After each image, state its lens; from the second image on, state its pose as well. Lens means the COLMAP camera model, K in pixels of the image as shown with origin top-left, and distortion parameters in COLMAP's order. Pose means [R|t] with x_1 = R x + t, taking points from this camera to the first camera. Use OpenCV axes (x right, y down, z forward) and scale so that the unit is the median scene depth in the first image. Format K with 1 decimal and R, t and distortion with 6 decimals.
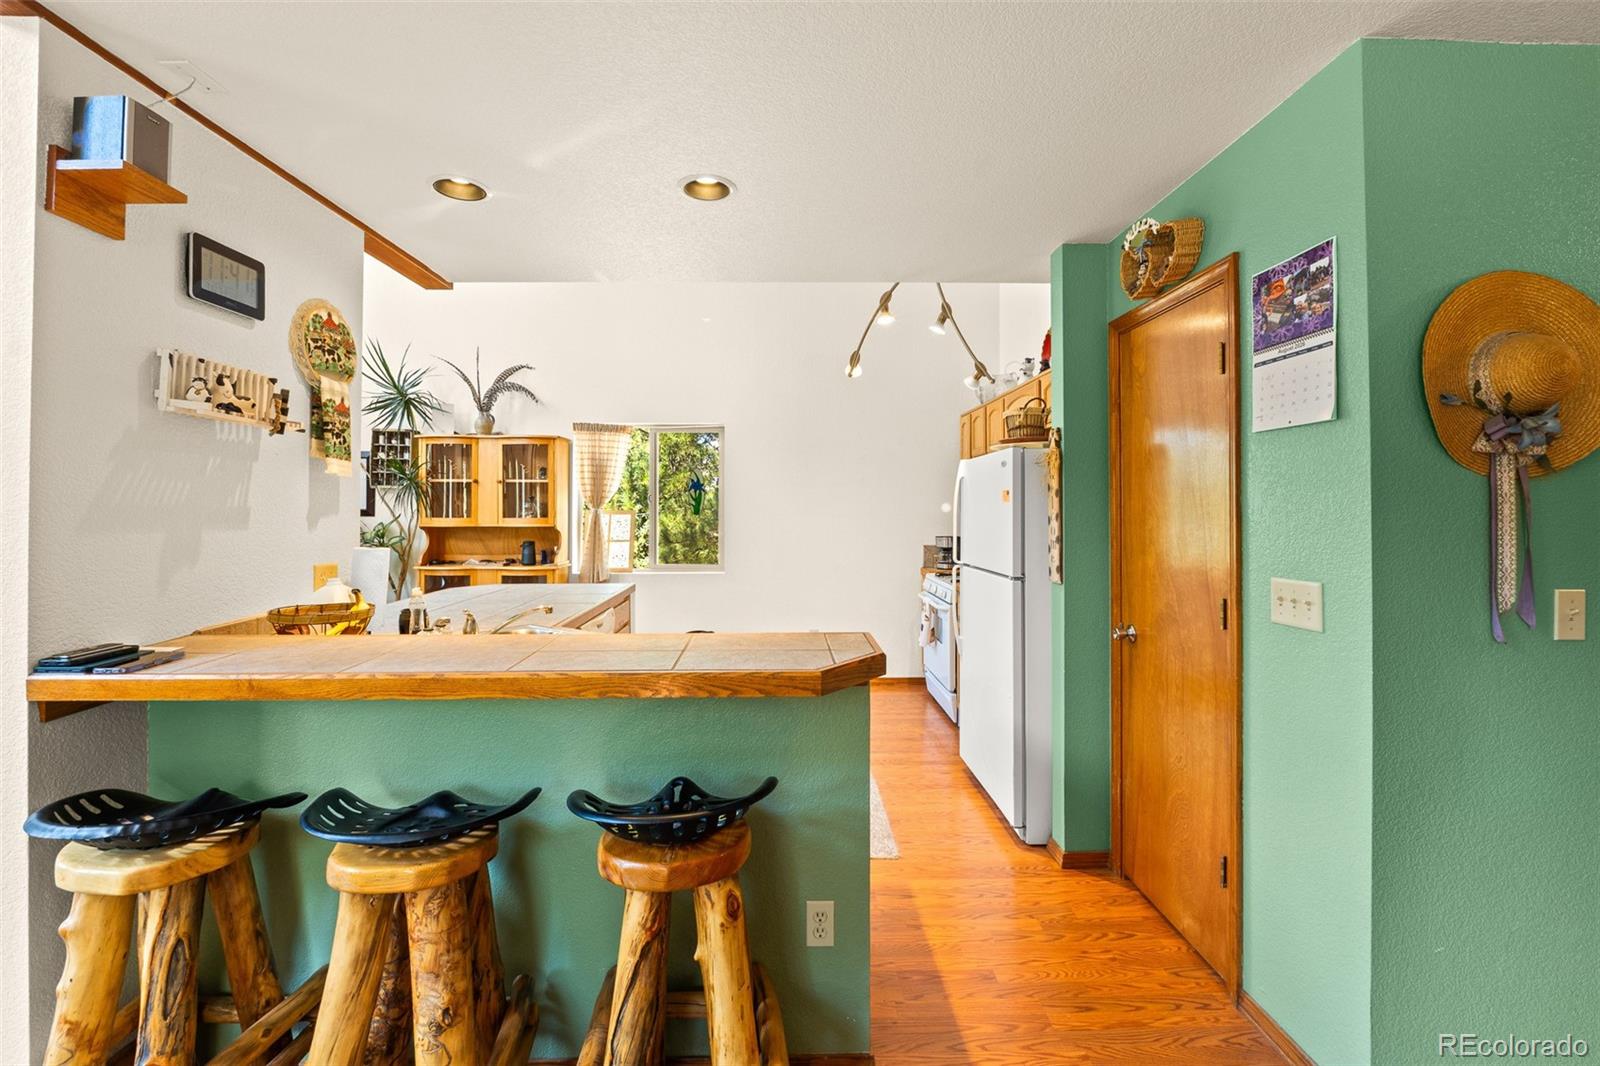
lens RADIAL K [[685.5, 0, 779.9], [0, 685.5, 505.9], [0, 0, 1]] dist [-0.002979, 0.000333]
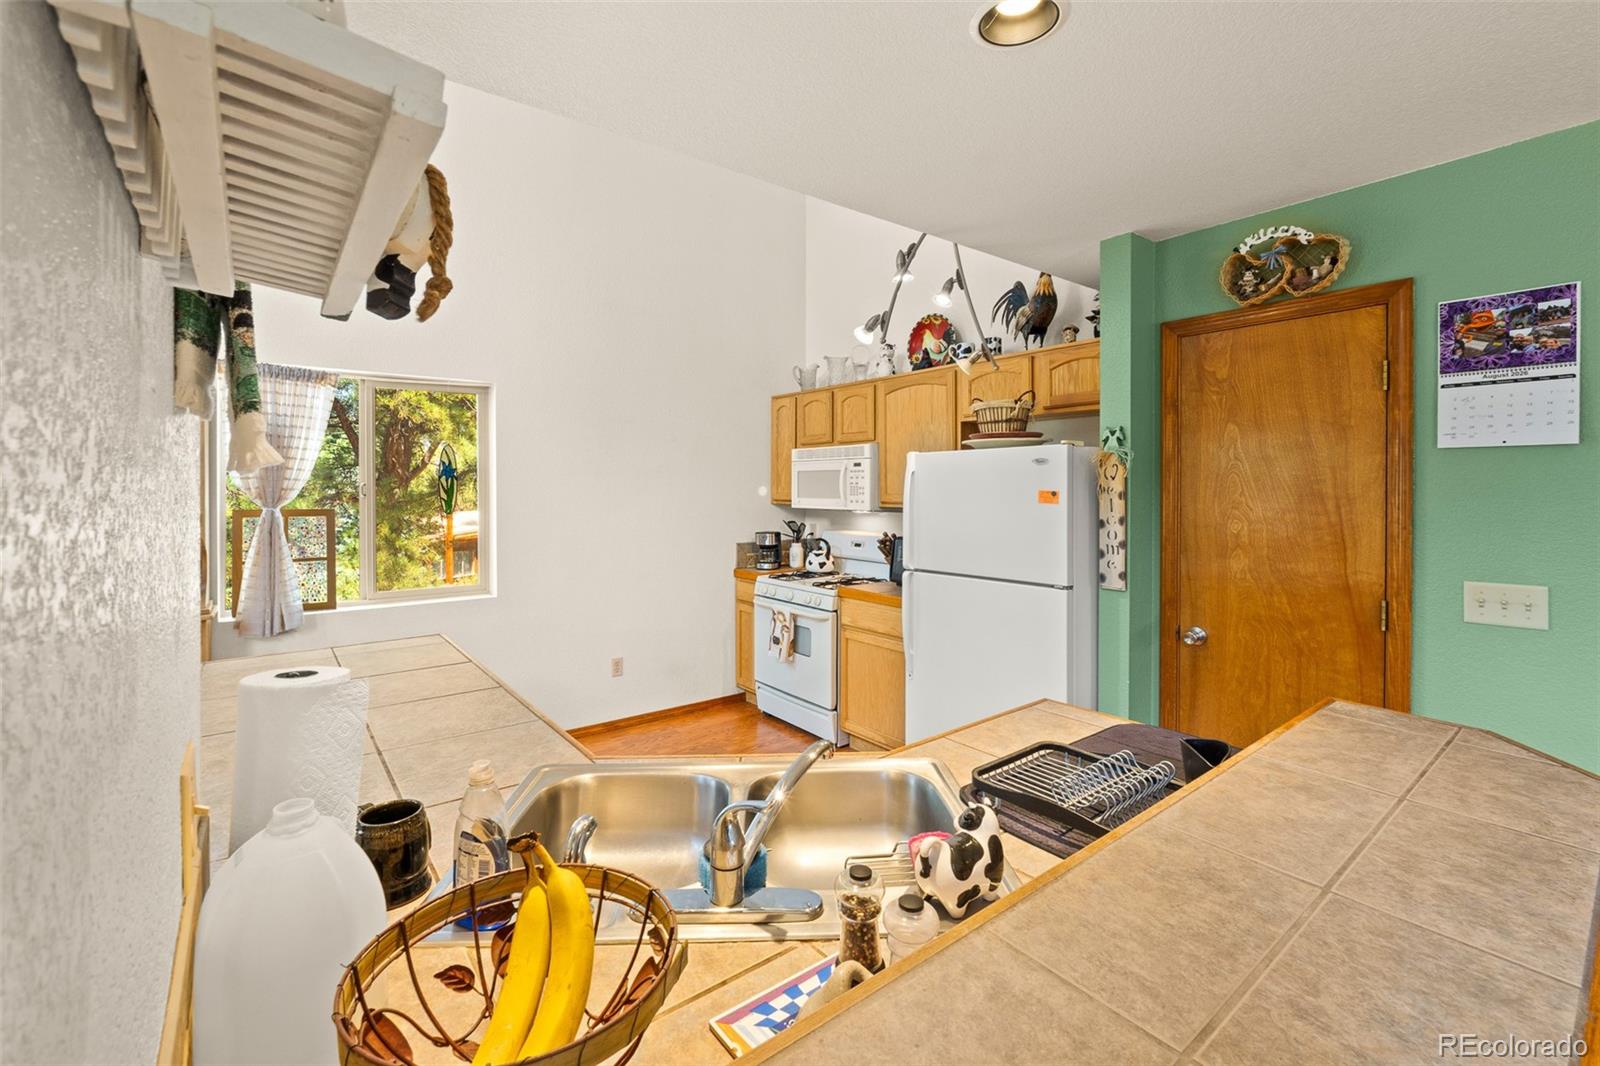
lens RADIAL K [[685.5, 0, 792.1], [0, 685.5, 491.3], [0, 0, 1]] dist [-0.002979, 0.000333]
pose [[0.788751, -0.006432, 0.614679, -0.750994], [0.000039, 0.999946, 0.010413, -0.047960], [-0.614712, -0.008189, 0.788709, 0.744184]]
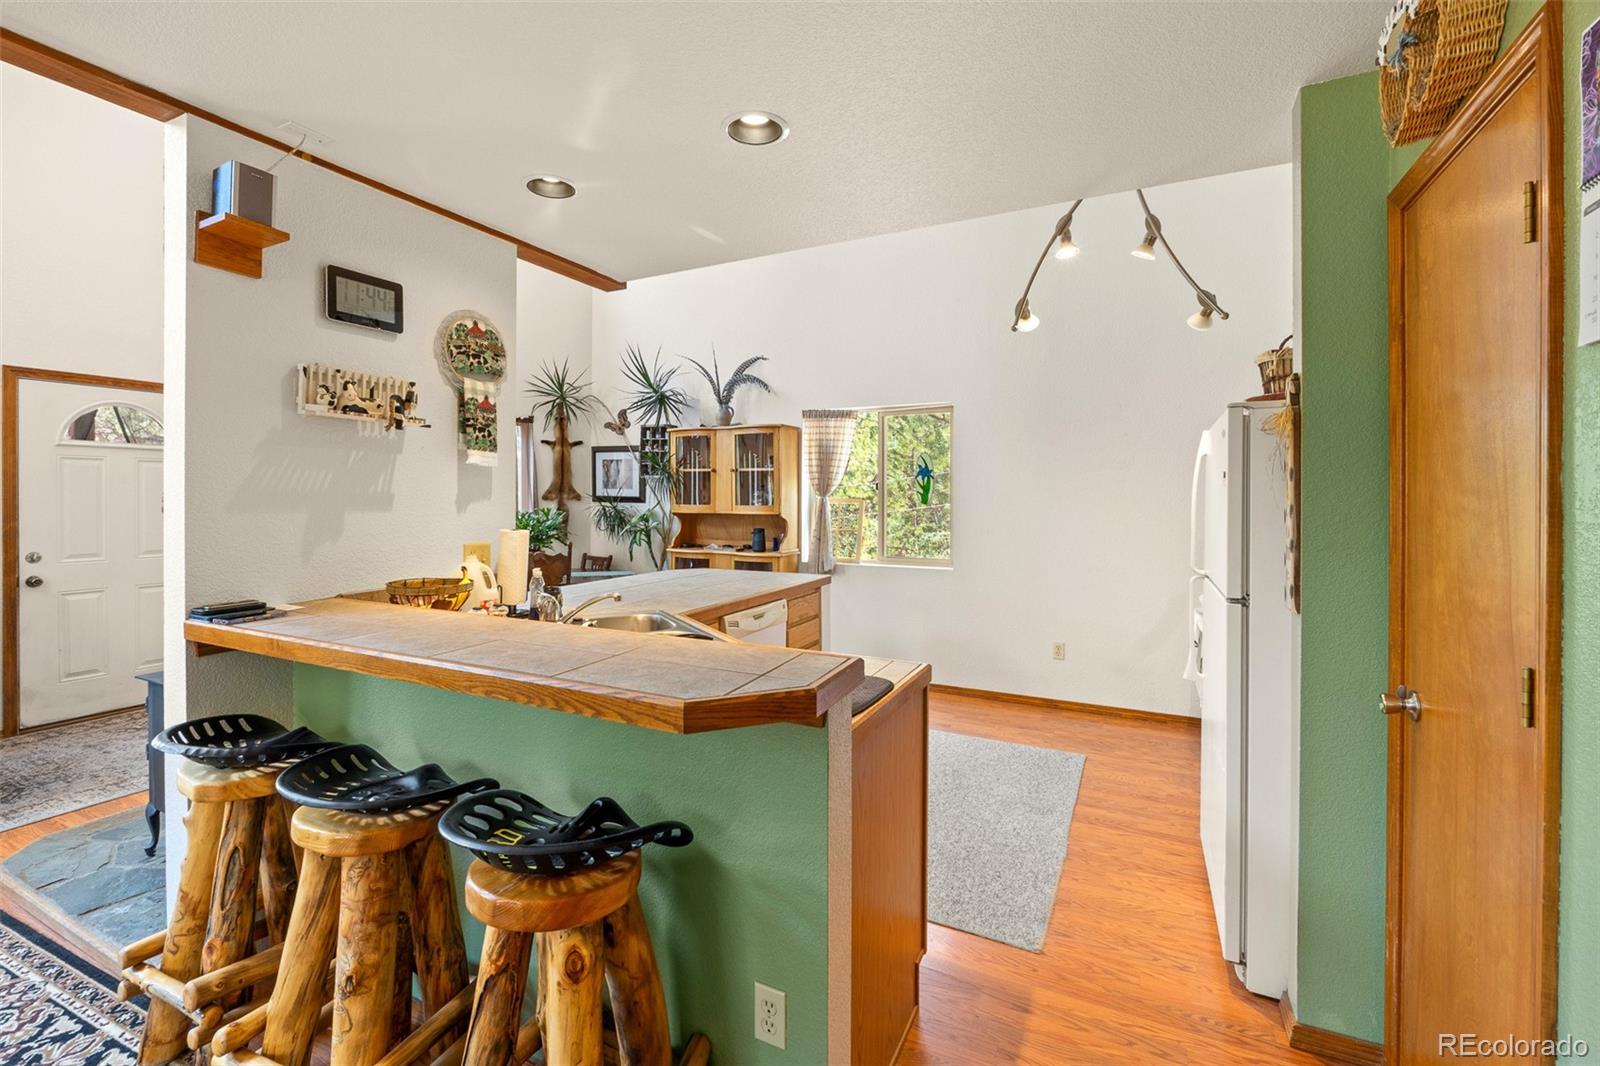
lens RADIAL K [[685.5, 0, 787.5], [0, 685.5, 506.0], [0, 0, 1]] dist [-0.002979, 0.000333]
pose [[0.885676, 0.010551, -0.464185, 0.395251], [-0.003098, 0.999854, 0.016816, 0.002913], [0.464294, -0.013455, 0.885579, 0.278311]]
